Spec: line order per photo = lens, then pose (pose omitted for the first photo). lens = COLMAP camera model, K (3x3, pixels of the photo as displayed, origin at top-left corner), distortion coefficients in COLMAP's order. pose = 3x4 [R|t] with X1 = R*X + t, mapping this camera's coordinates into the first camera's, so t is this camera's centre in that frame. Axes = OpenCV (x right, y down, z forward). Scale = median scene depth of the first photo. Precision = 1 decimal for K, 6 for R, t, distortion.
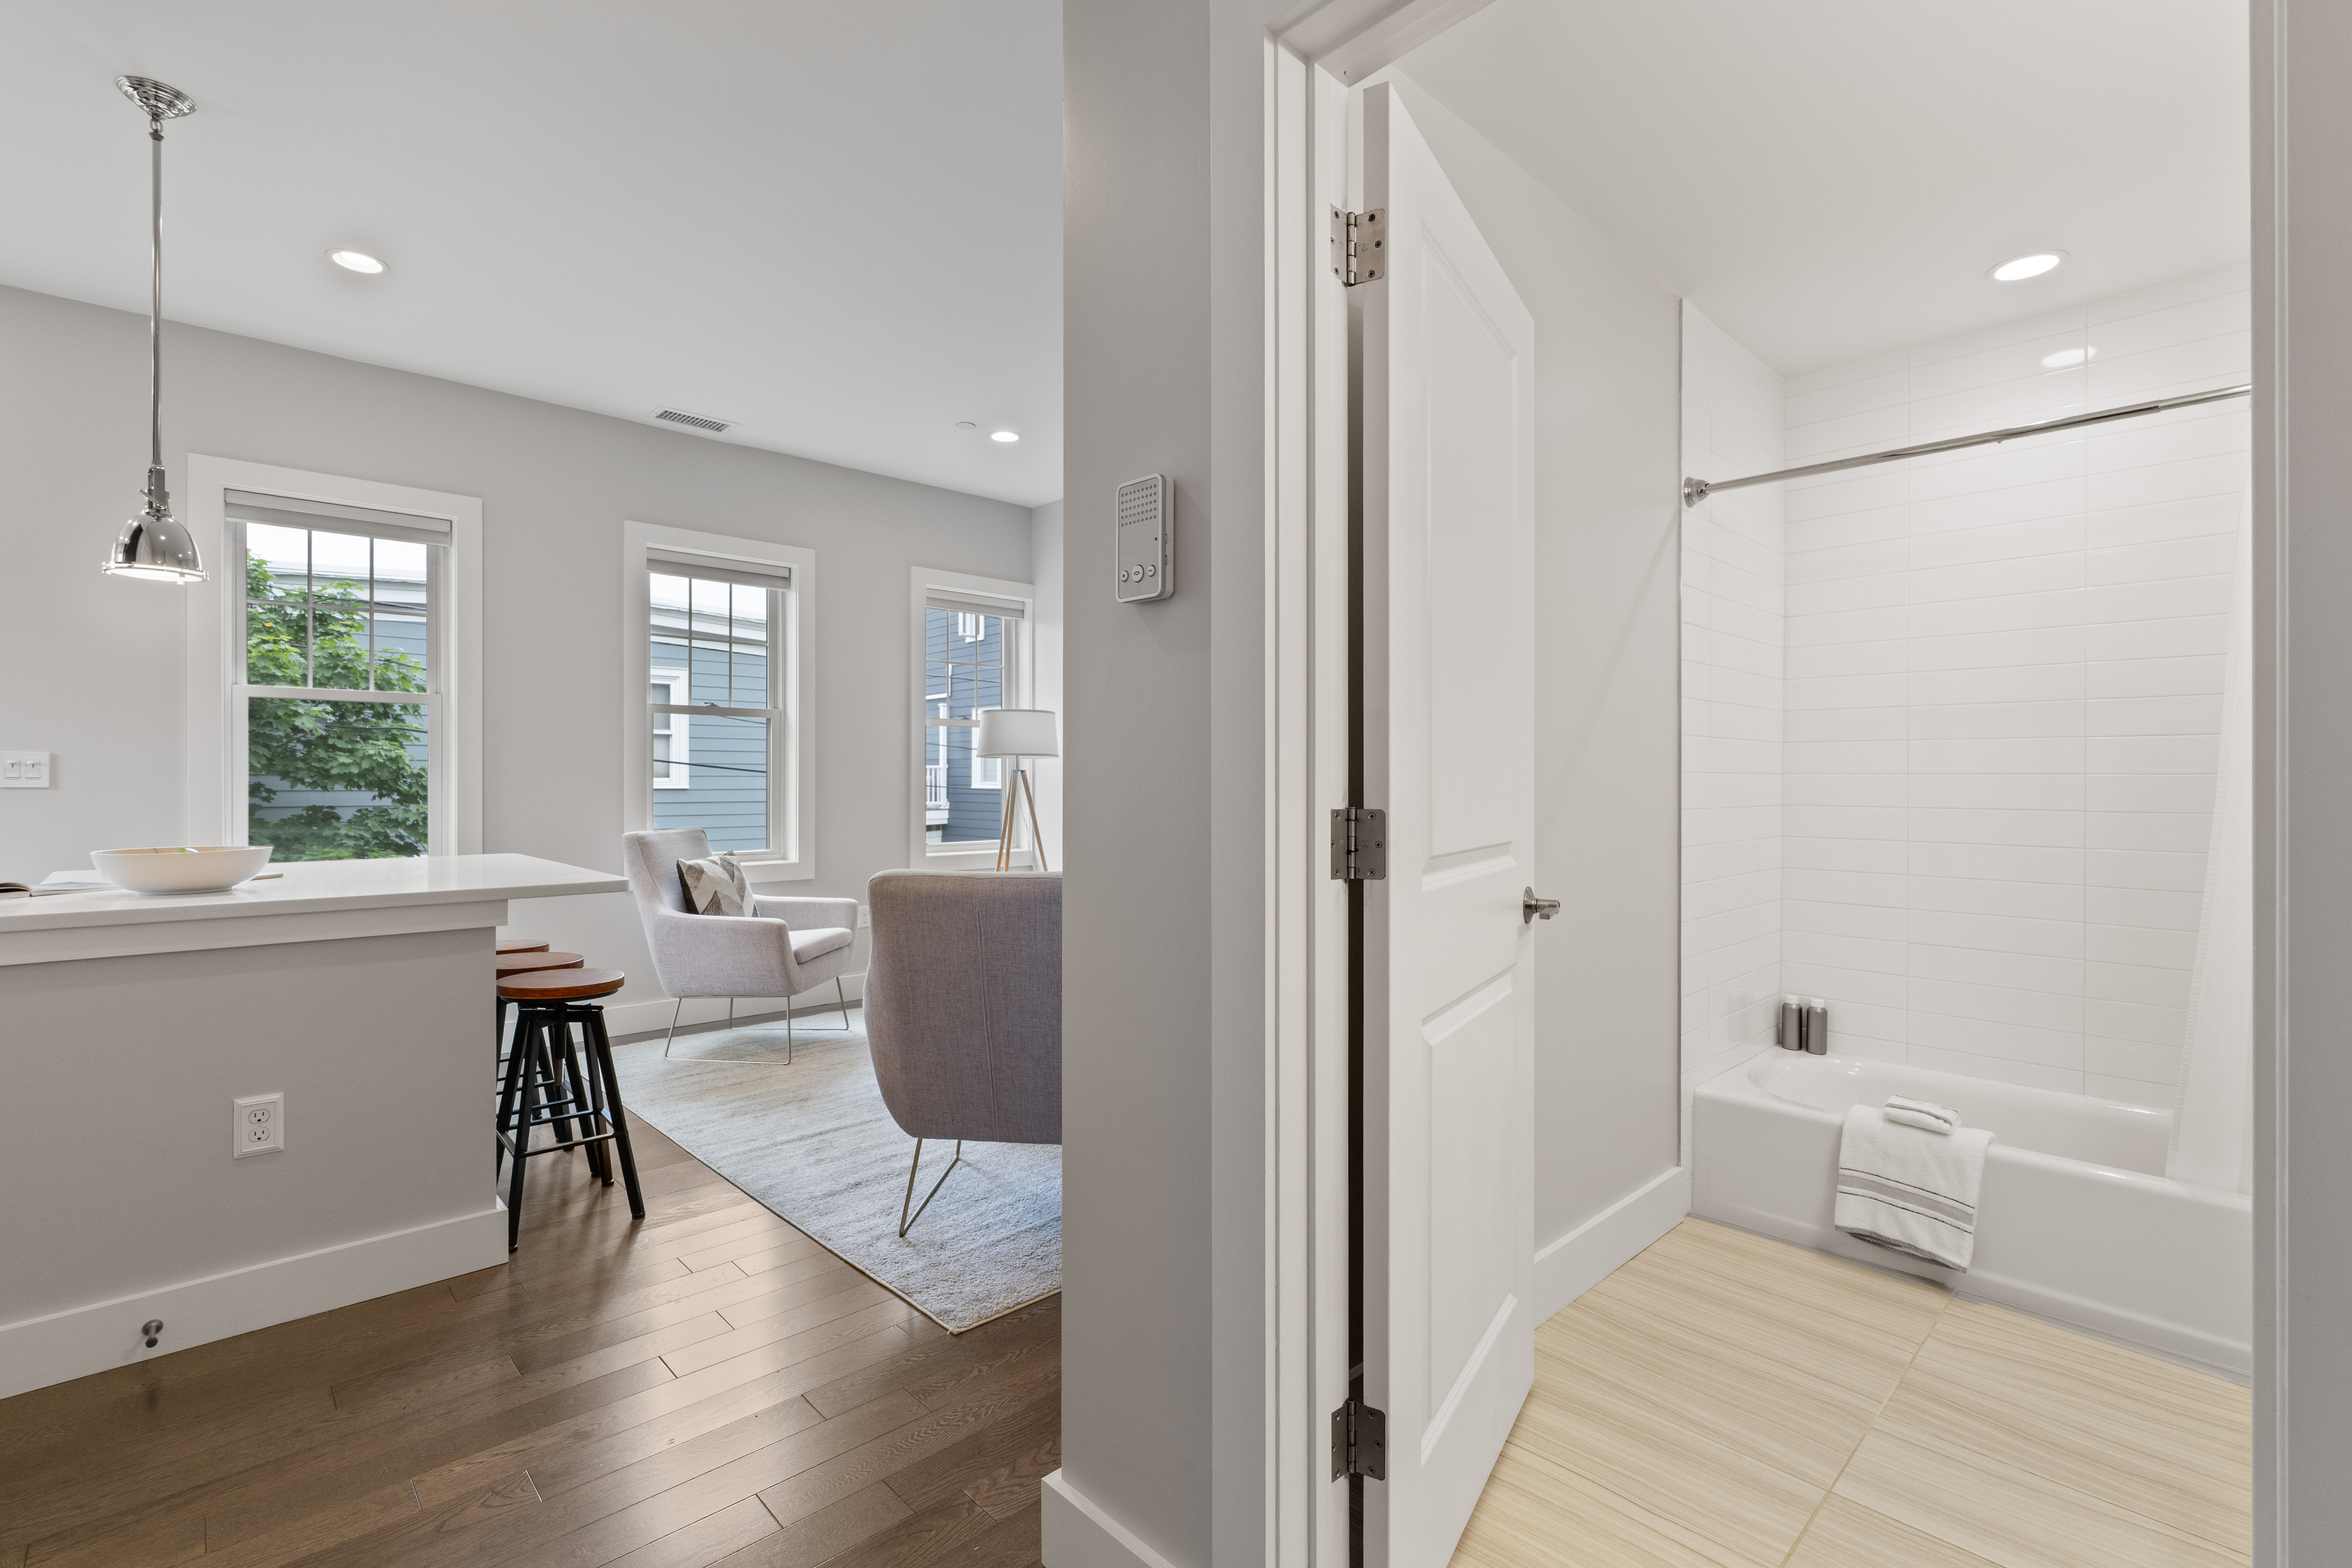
lens RADIAL K [[1055.5, 0, 1173.8], [0, 1055.5, 778.7], [0, 0, 1]] dist [-0.008330, 0.001949]
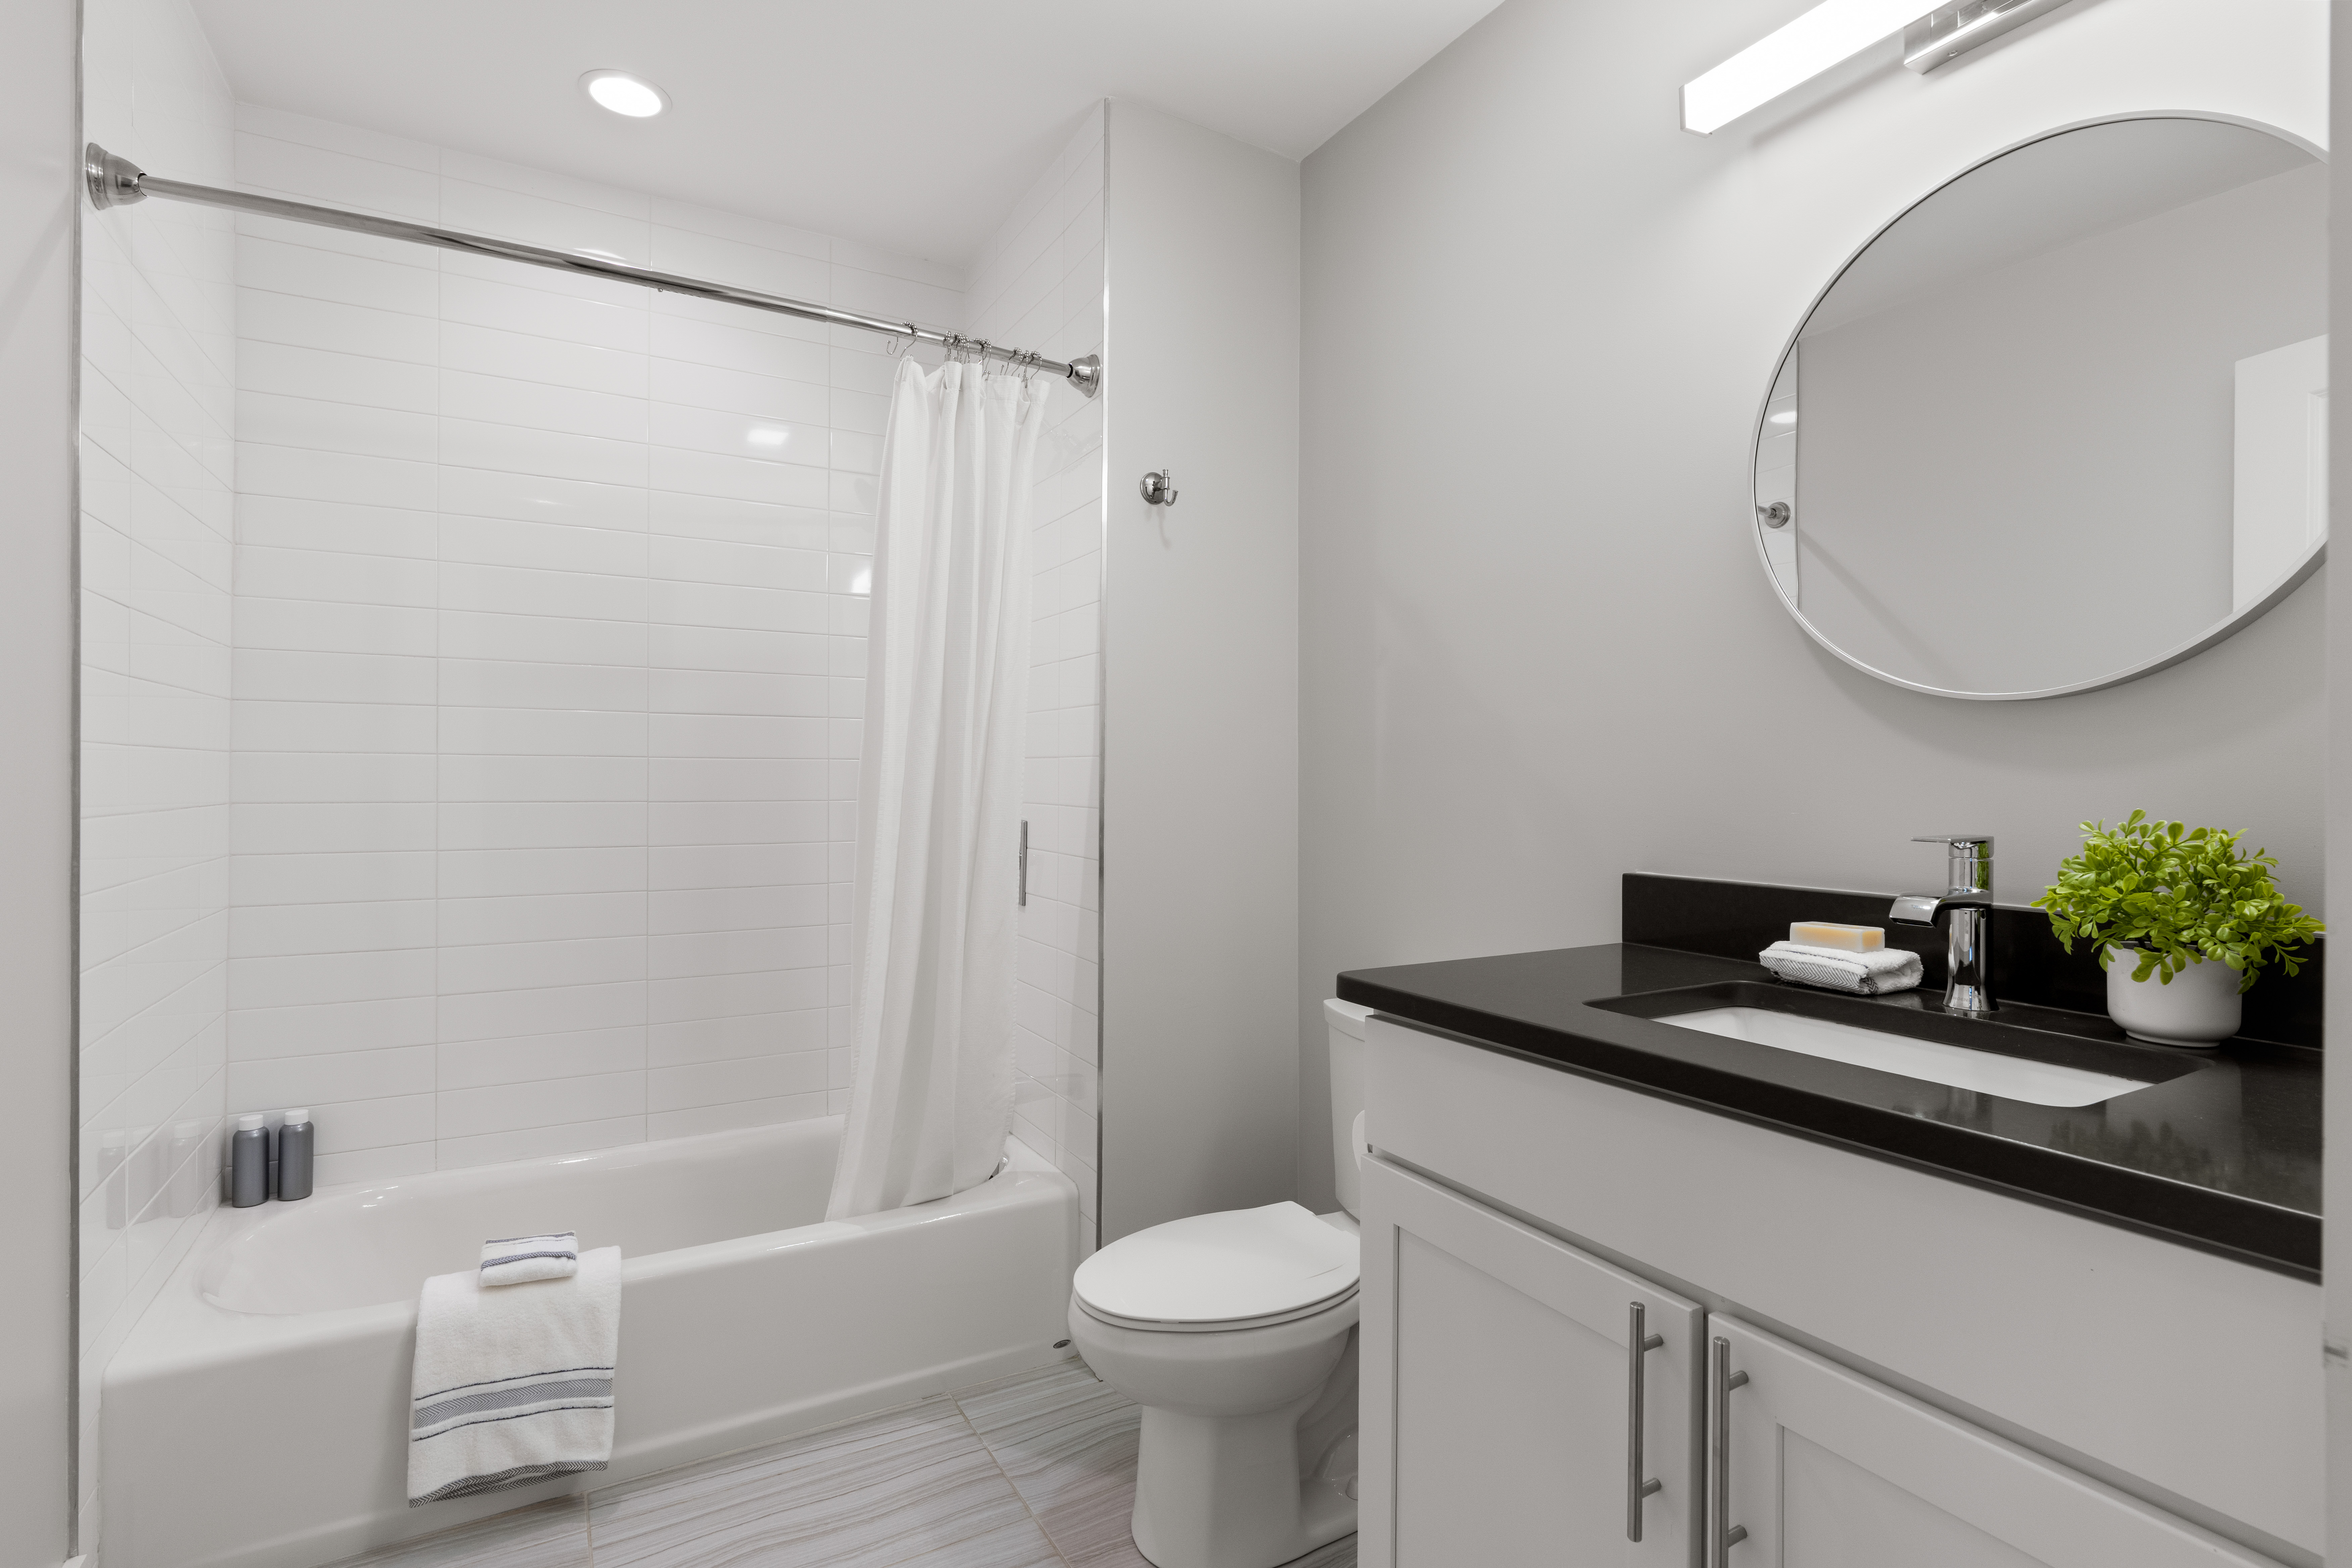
lens RADIAL K [[1140.4, 0, 1177.0], [0, 1140.4, 774.9], [0, 0, 1]] dist [-0.001337, -0.000270]
pose [[0.247447, -0.003753, 0.968894, 0.106513], [-0.004797, 0.999975, 0.005099, 0.003618], [-0.968889, -0.005910, 0.247423, 0.413124]]
